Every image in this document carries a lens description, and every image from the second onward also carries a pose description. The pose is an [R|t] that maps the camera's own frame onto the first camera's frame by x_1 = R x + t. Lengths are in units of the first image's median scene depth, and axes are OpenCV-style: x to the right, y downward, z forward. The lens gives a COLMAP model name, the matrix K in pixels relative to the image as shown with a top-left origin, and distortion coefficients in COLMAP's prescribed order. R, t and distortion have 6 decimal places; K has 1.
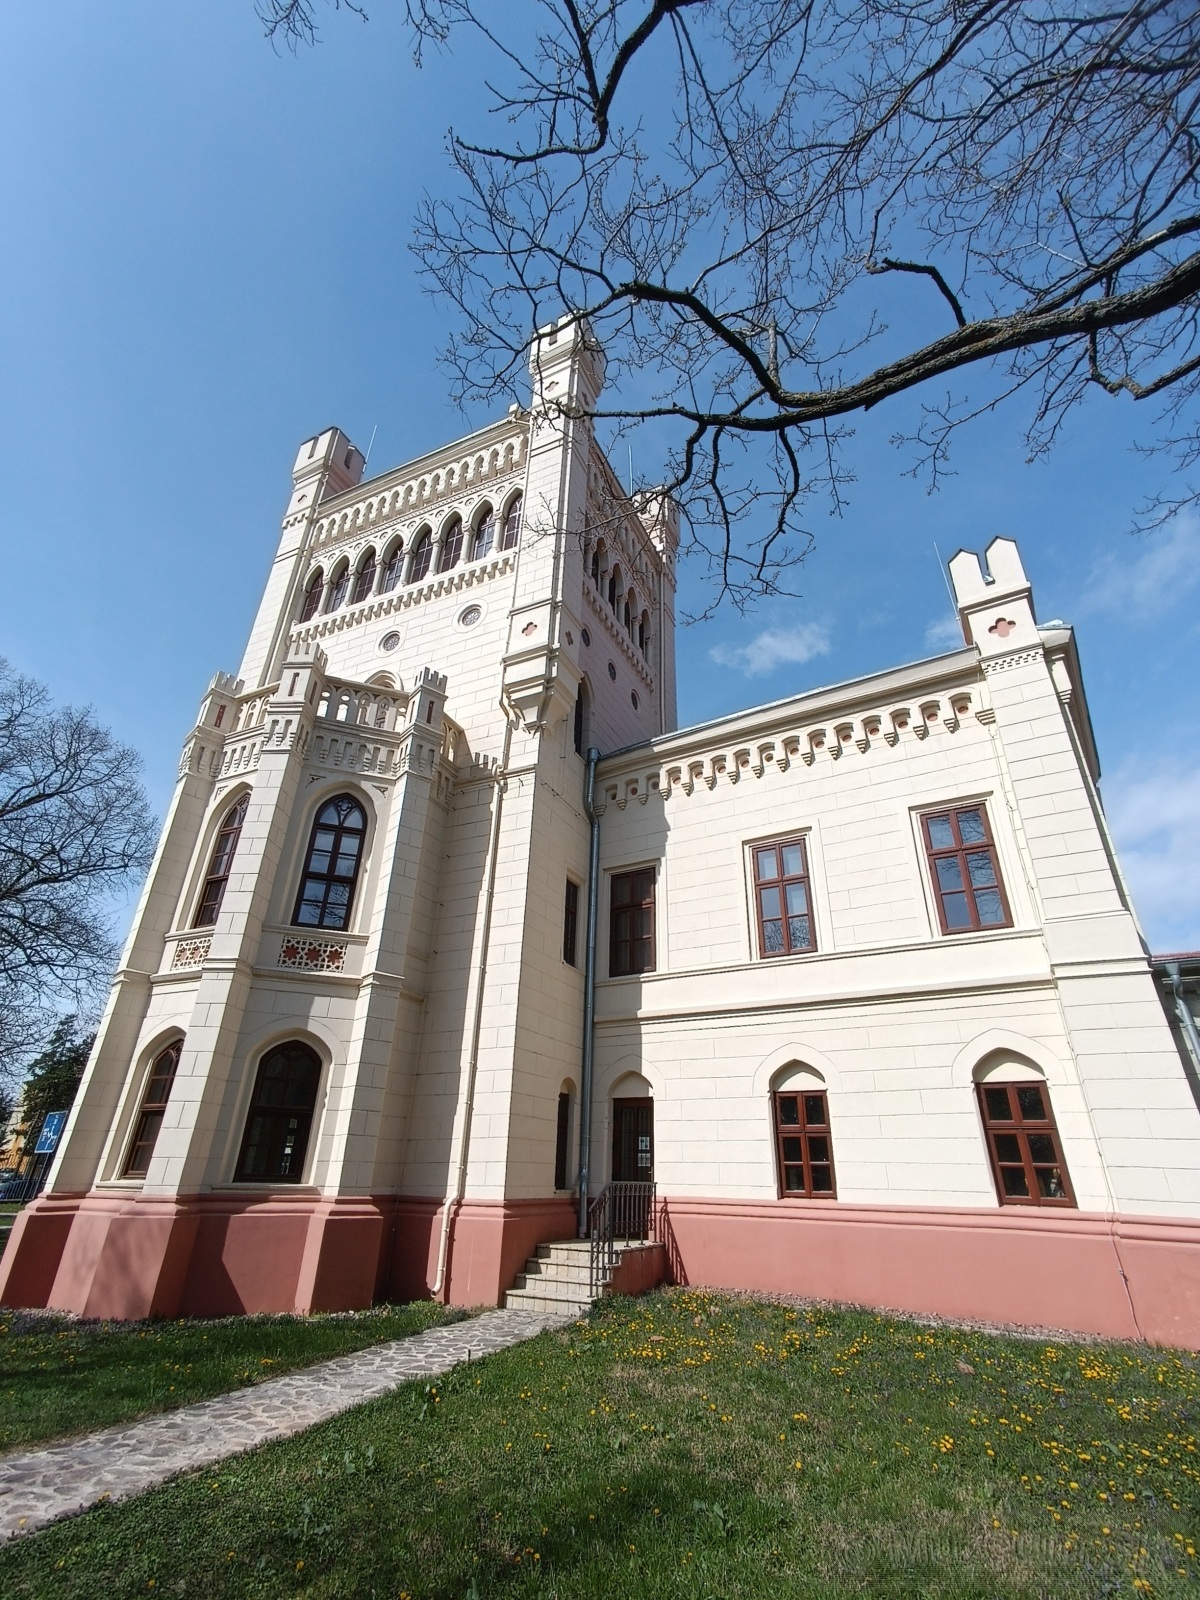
lens RADIAL K [[704.0, 0, 602.1], [0, 704.0, 820.4], [0, 0, 1]] dist [-0.018786, 0.000708]
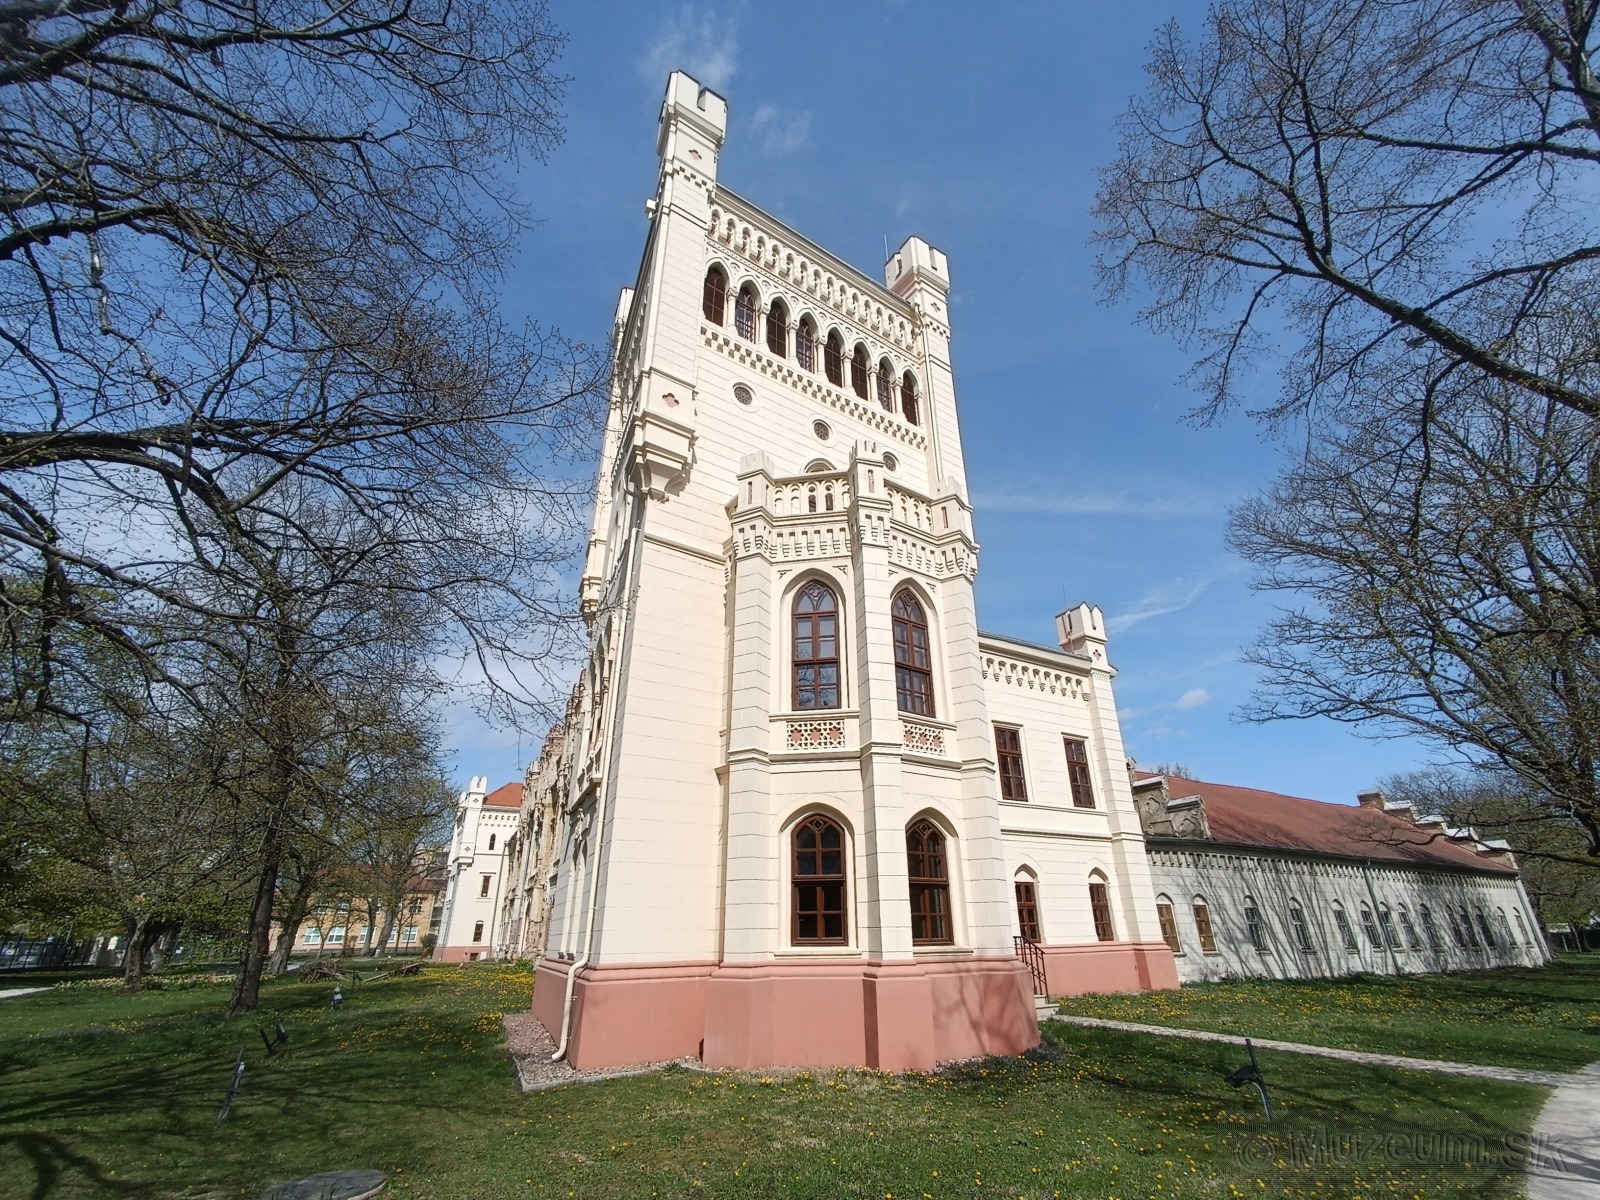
lens RADIAL K [[704.0, 0, 800.0], [0, 704.0, 600.0], [0, 0, 1]] dist [-0.018786, 0.000708]
pose [[0.507594, 0.347679, 0.788332, -1.508117], [-0.369588, 0.914375, -0.165297, 0.226183], [-0.778302, -0.207454, 0.592629, 0.517876]]
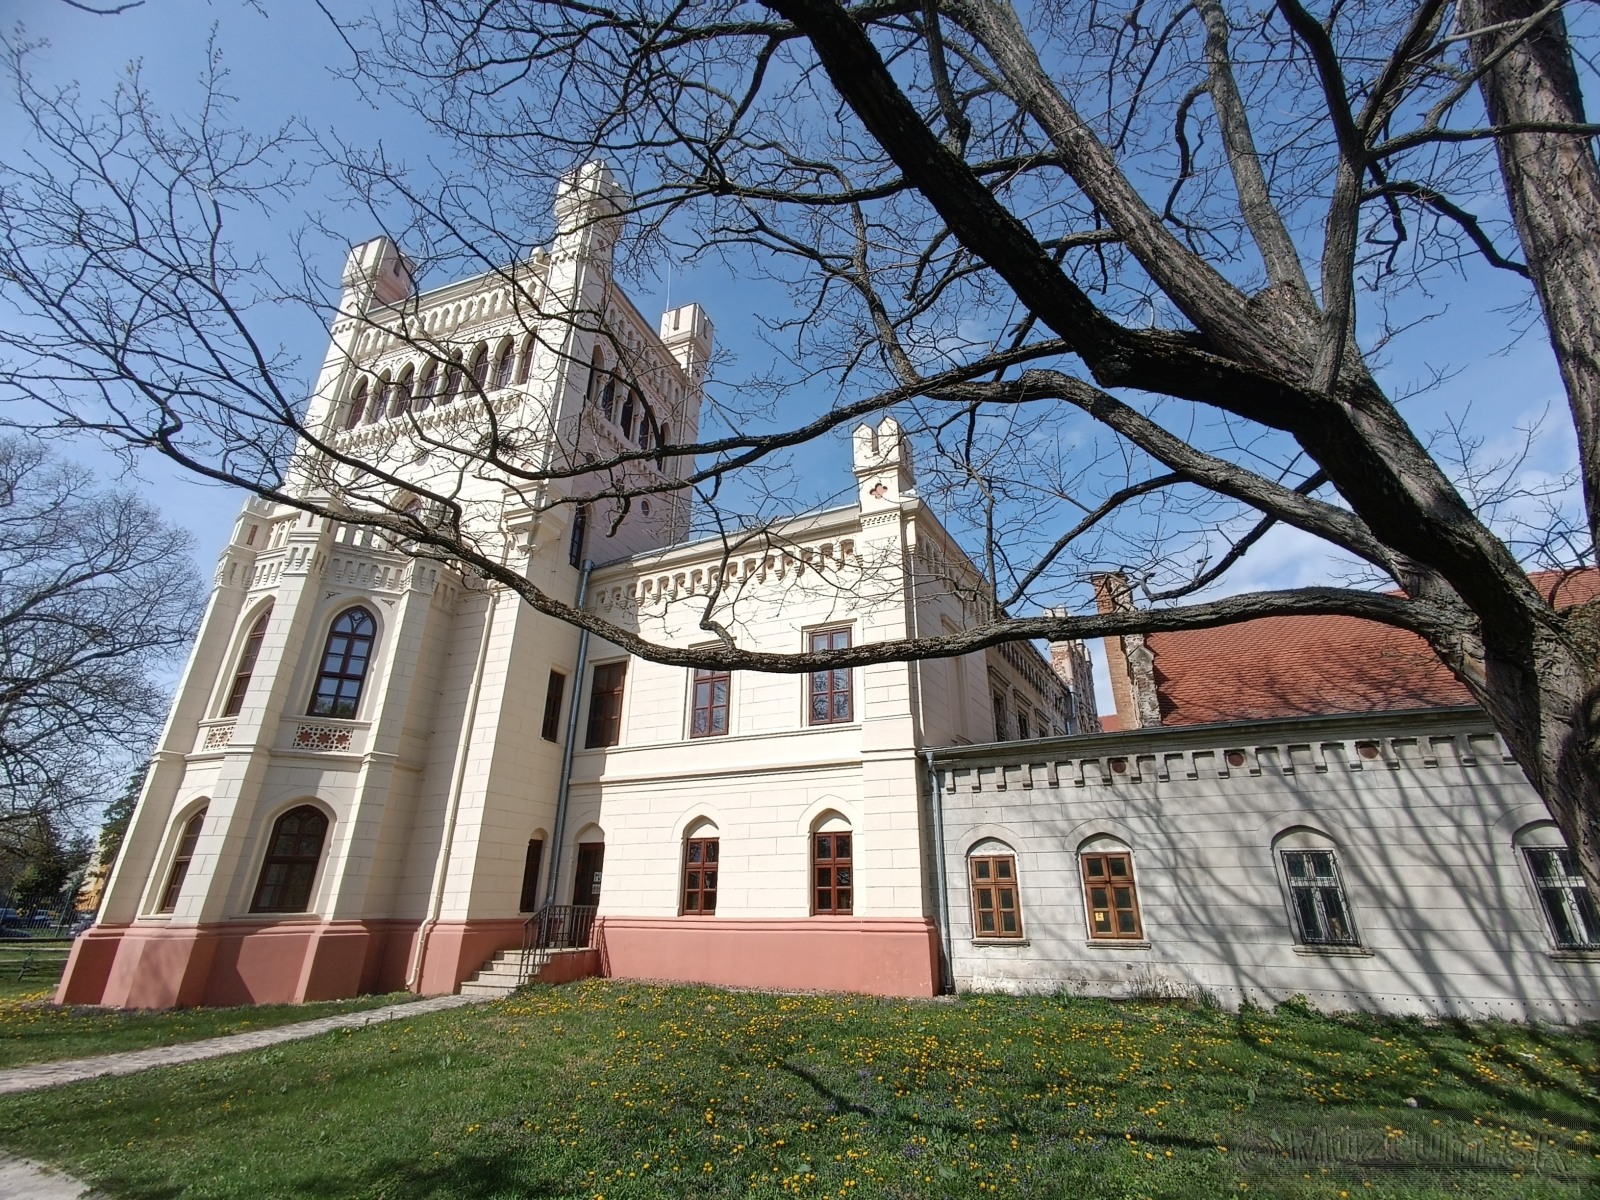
lens RADIAL K [[702.3, 0, 800.0], [0, 702.3, 600.0], [0, 0, 1]] dist [-0.046760, 0.036328]
pose [[0.994518, 0.019252, 0.102779, 0.300872], [-0.025291, 0.998009, 0.057775, -0.147051], [-0.101462, -0.060057, 0.993025, -0.313136]]
